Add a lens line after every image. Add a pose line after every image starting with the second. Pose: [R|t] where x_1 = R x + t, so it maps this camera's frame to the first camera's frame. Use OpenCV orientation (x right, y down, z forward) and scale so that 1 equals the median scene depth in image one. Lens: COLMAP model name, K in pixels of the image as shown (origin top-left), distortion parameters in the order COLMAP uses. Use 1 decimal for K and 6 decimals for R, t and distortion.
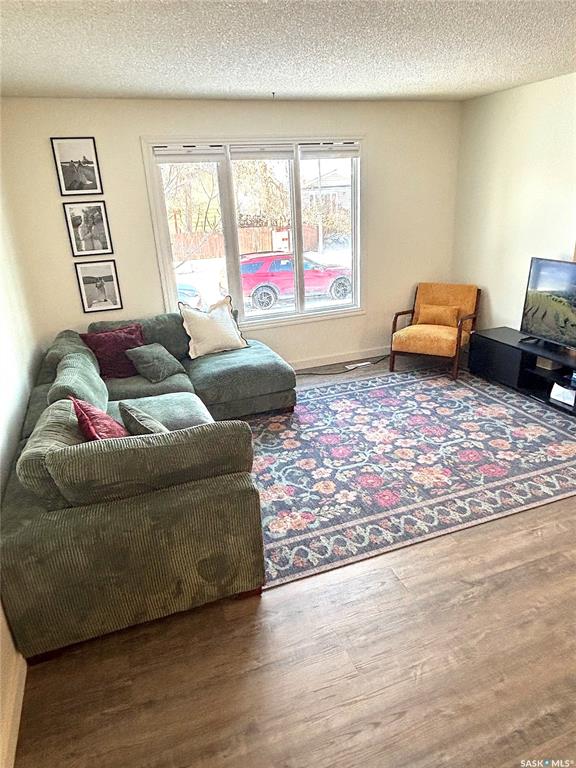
lens RADIAL K [[498.6, 0, 285.1], [0, 498.6, 407.6], [0, 0, 1]] dist [0.004791, 0.000162]
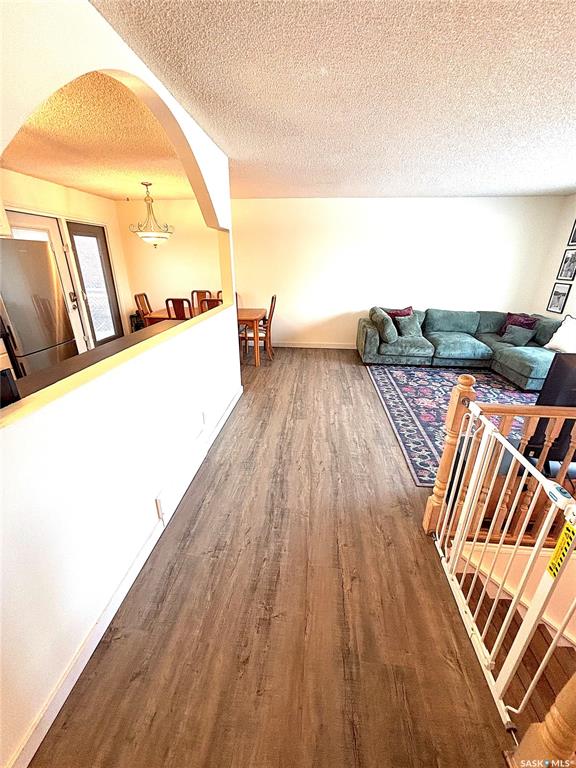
lens RADIAL K [[310.5, 0, 289.3], [0, 310.5, 380.6], [0, 0, 1]] dist [0.008561, -0.001239]
pose [[-0.428997, 0.370340, -0.823899, 1.266309], [-0.347454, 0.774268, 0.528947, -0.318570], [0.833809, 0.513183, -0.203482, 0.683427]]
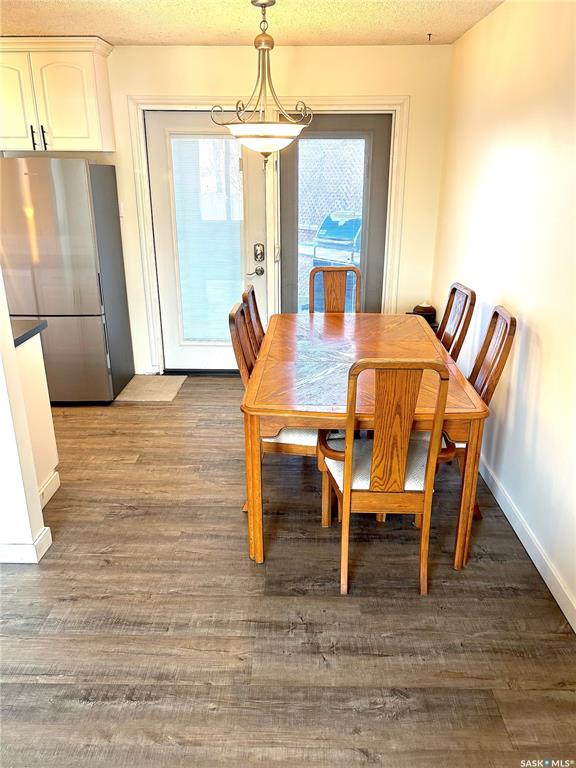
lens RADIAL K [[601.0, 0, 290.9], [0, 601.0, 389.3], [0, 0, 1]] dist [0.032705, -0.012784]
pose [[-0.934352, -0.079329, 0.347409, -0.091885], [0.181226, 0.733639, 0.654928, -0.248231], [-0.306827, 0.674893, -0.671101, 0.606846]]
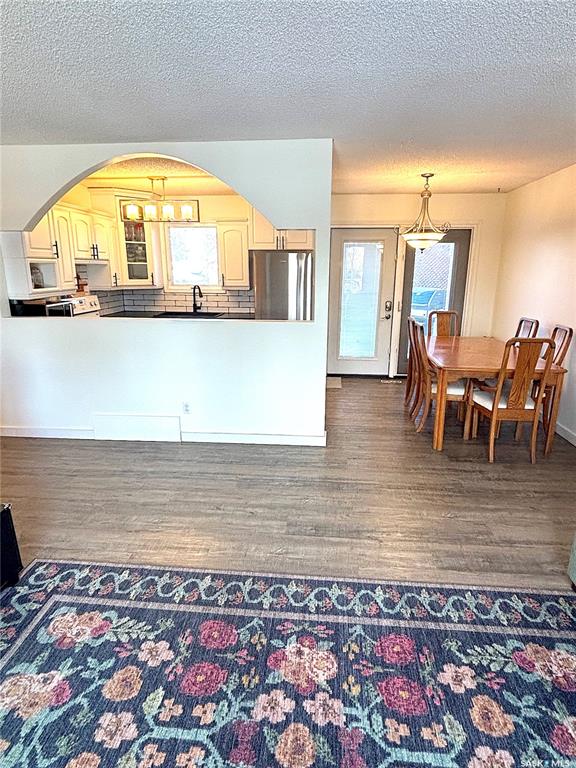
lens RADIAL K [[435.6, 0, 287.3], [0, 435.6, 386.2], [0, 0, 1]] dist [-0.002088, 0.001526]
pose [[-0.905272, -0.067347, 0.419461, 0.092804], [0.205911, 0.794070, 0.571886, -0.407942], [-0.371596, 0.604084, -0.704982, 1.051366]]
